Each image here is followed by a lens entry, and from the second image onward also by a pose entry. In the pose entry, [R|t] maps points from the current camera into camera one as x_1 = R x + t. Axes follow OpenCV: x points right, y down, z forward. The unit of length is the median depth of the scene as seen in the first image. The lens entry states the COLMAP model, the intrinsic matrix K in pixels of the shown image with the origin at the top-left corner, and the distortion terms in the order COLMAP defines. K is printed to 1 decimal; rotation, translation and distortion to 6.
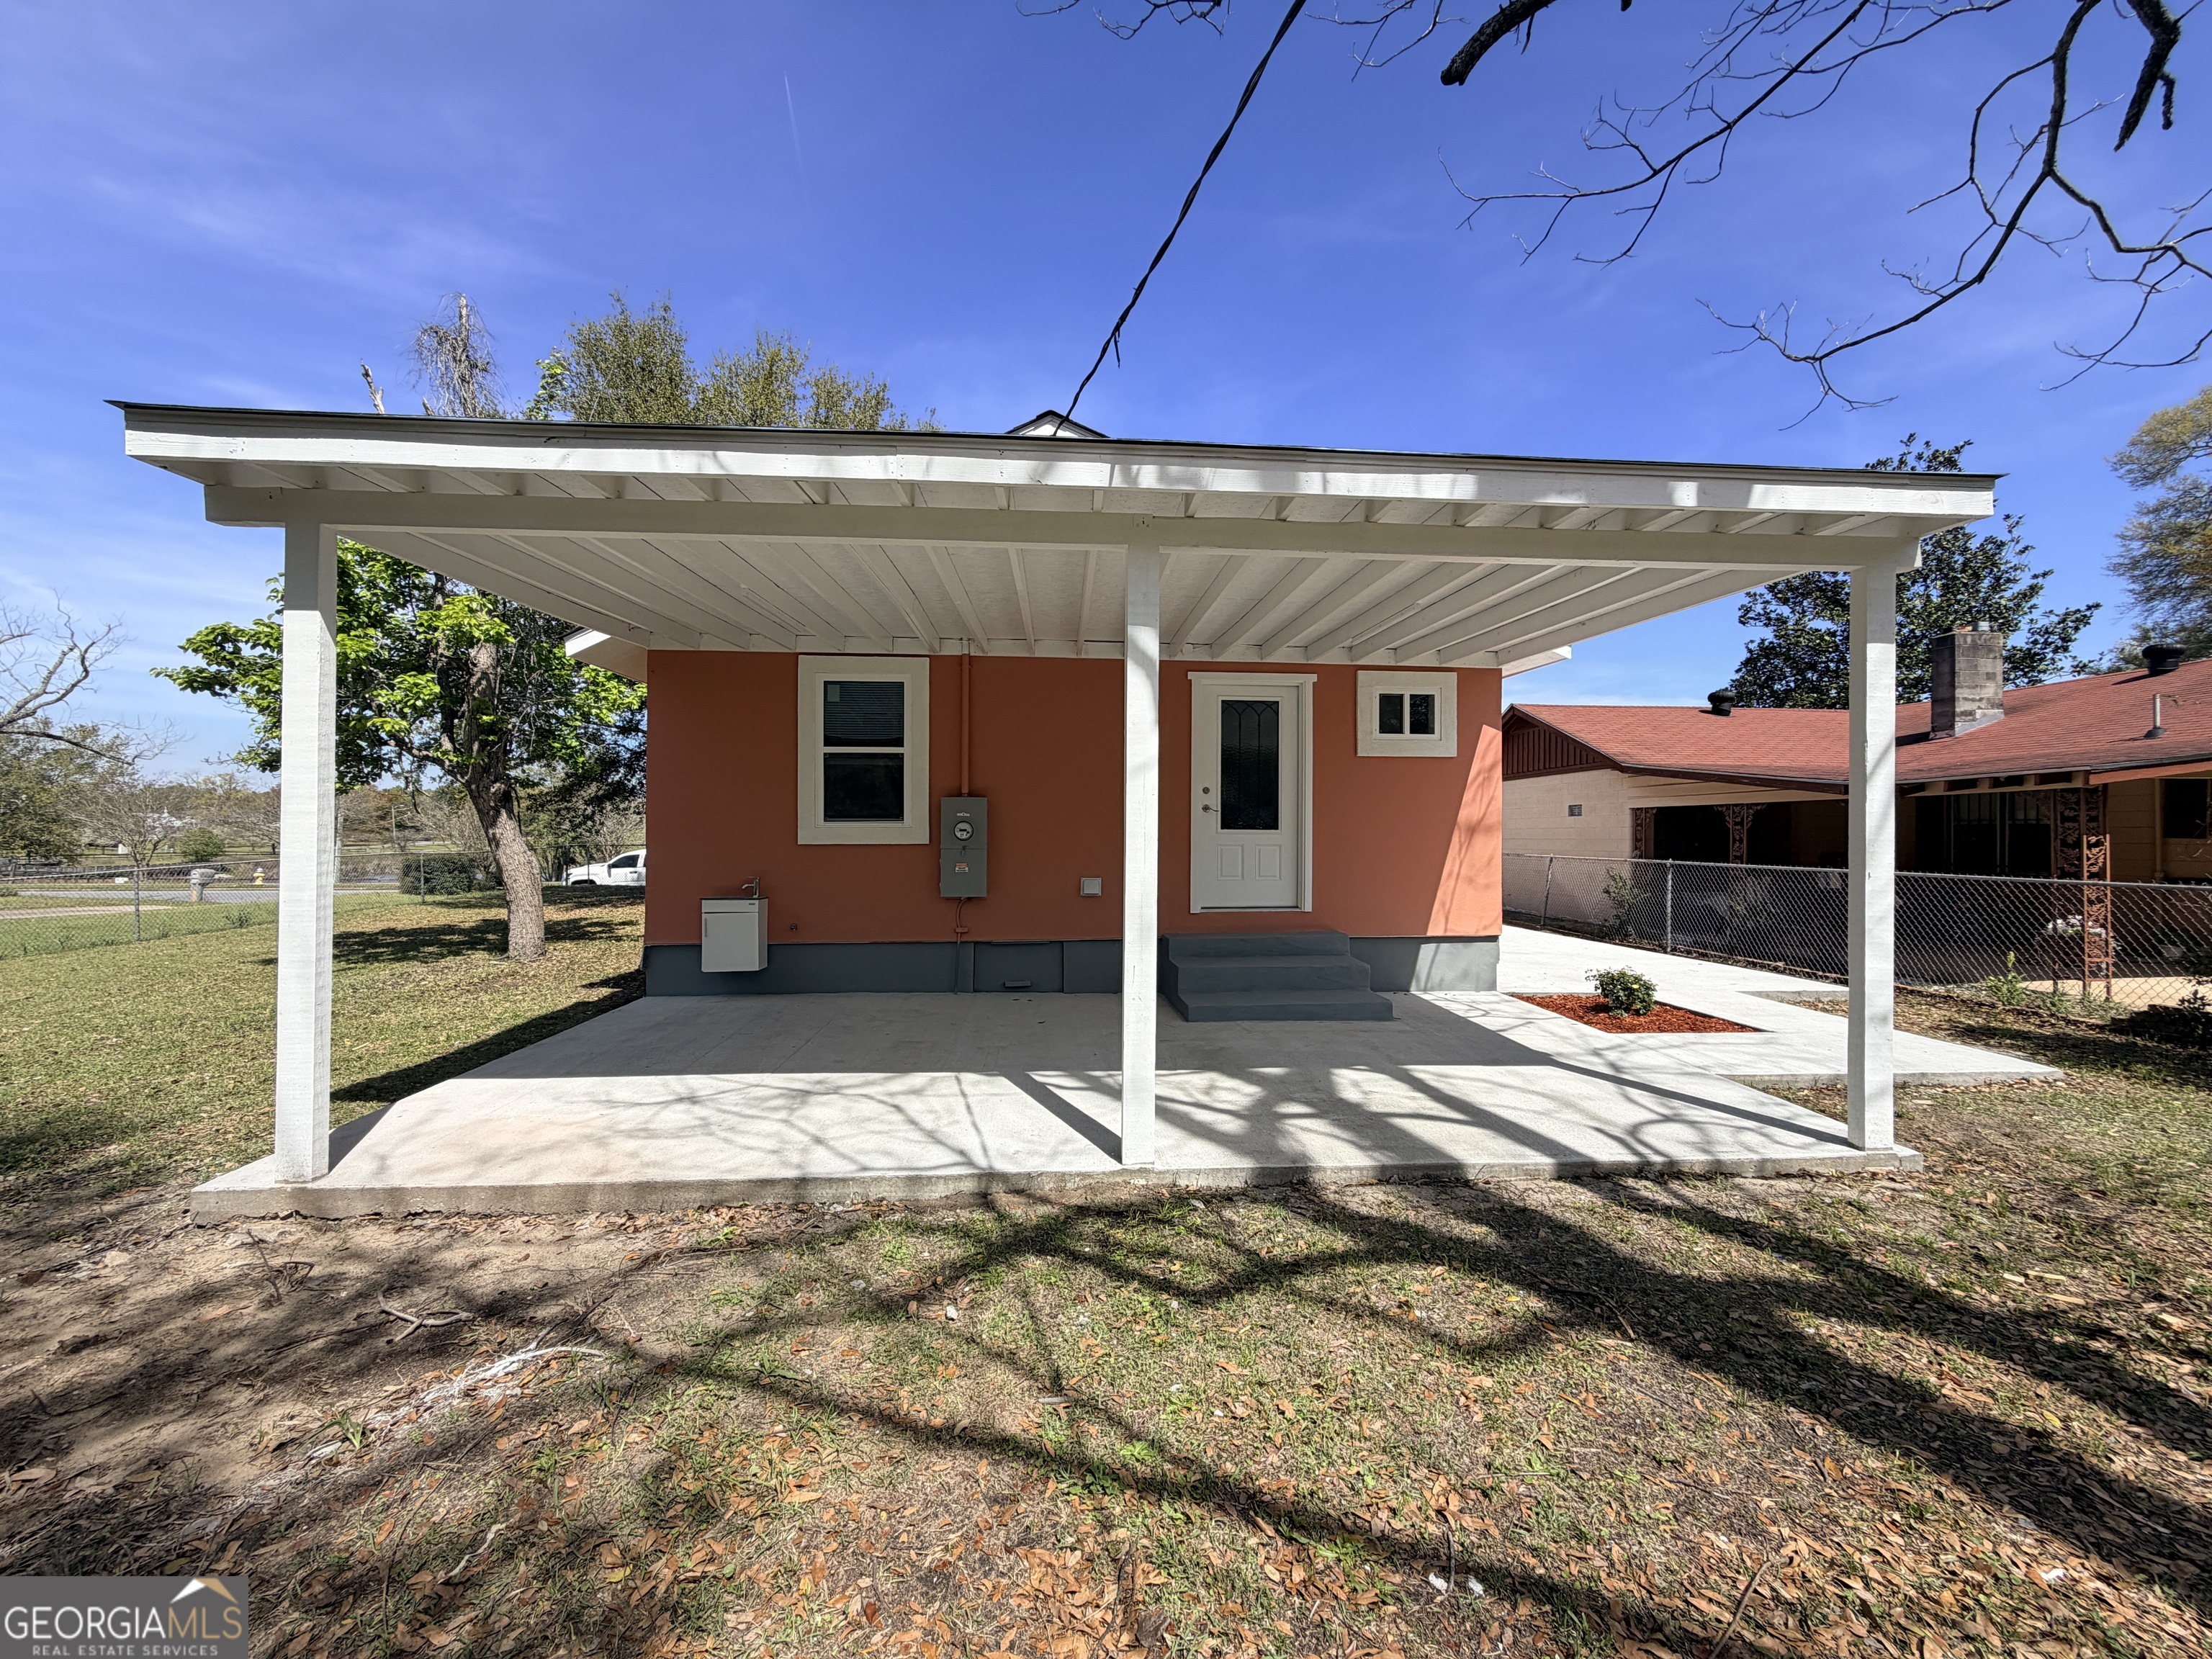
lens RADIAL K [[878.0, 0, 1100.2], [0, 878.0, 824.3], [0, 0, 1]] dist [-0.000486, -0.000051]
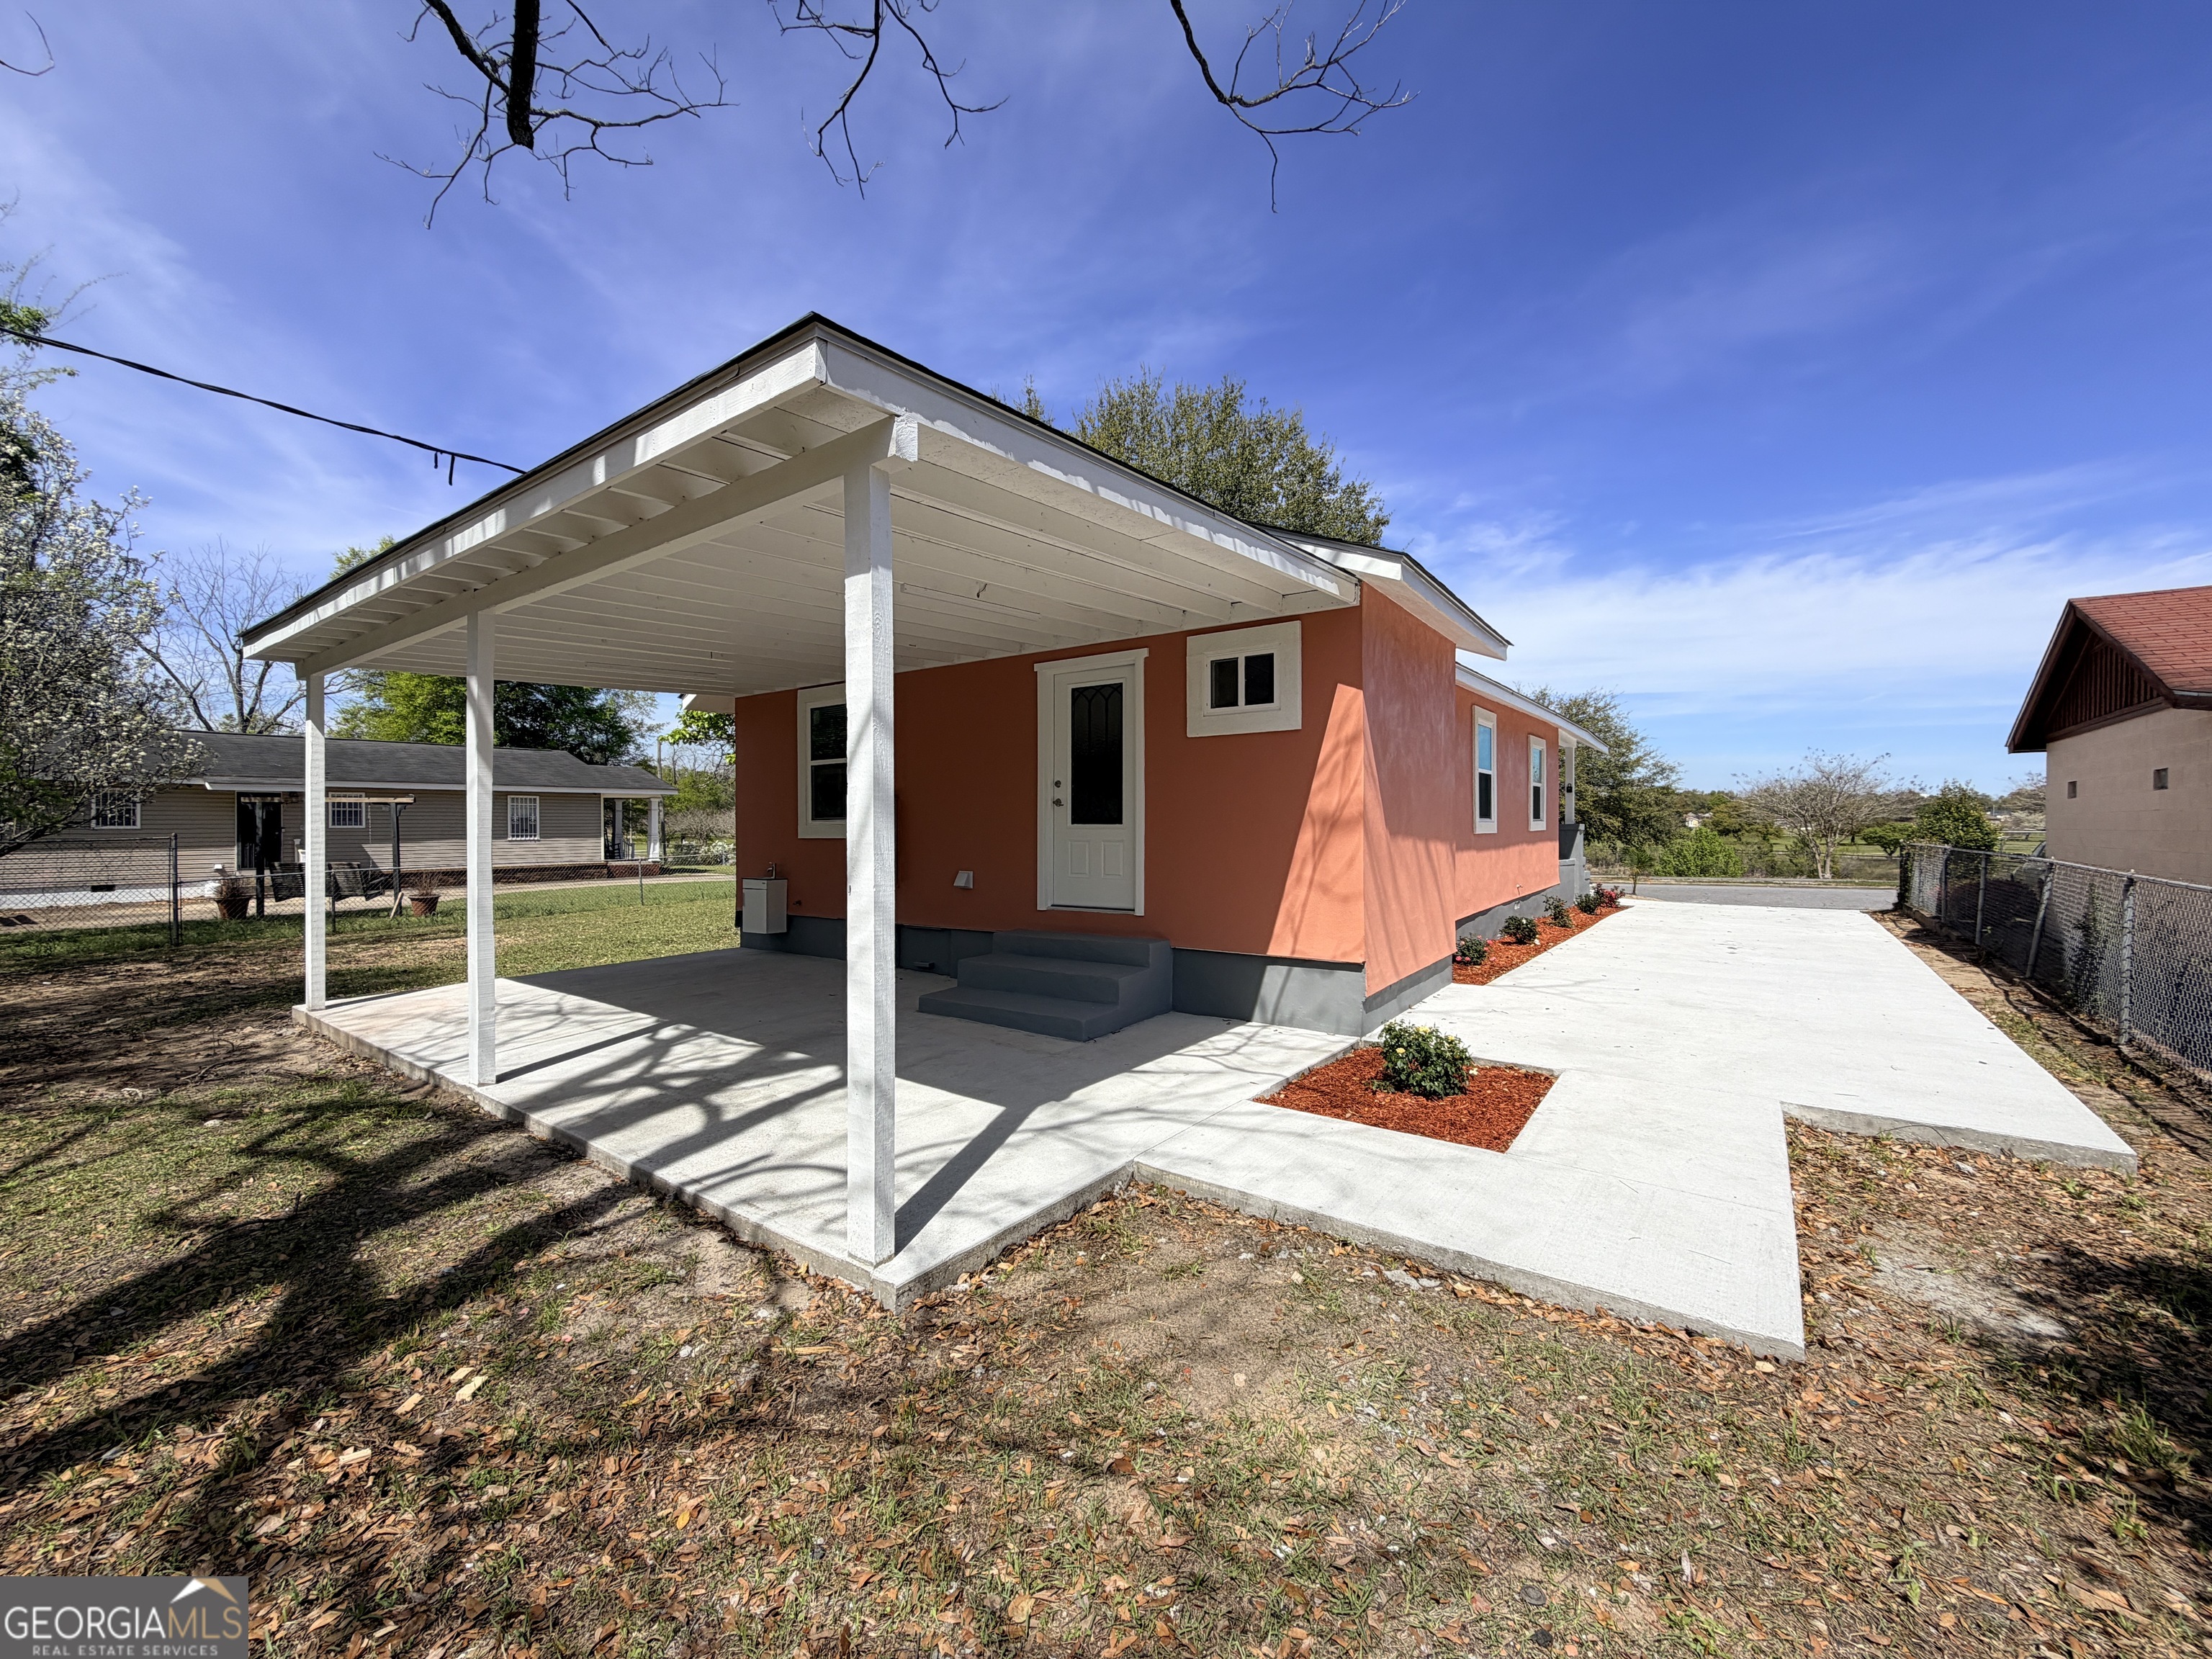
lens RADIAL K [[878.0, 0, 1100.2], [0, 878.0, 824.3], [0, 0, 1]] dist [-0.000486, -0.000051]
pose [[0.764202, -0.006378, -0.644945, 0.810251], [0.012233, 0.999915, 0.004607, 0.001874], [0.644861, -0.011410, 0.764215, 0.304518]]
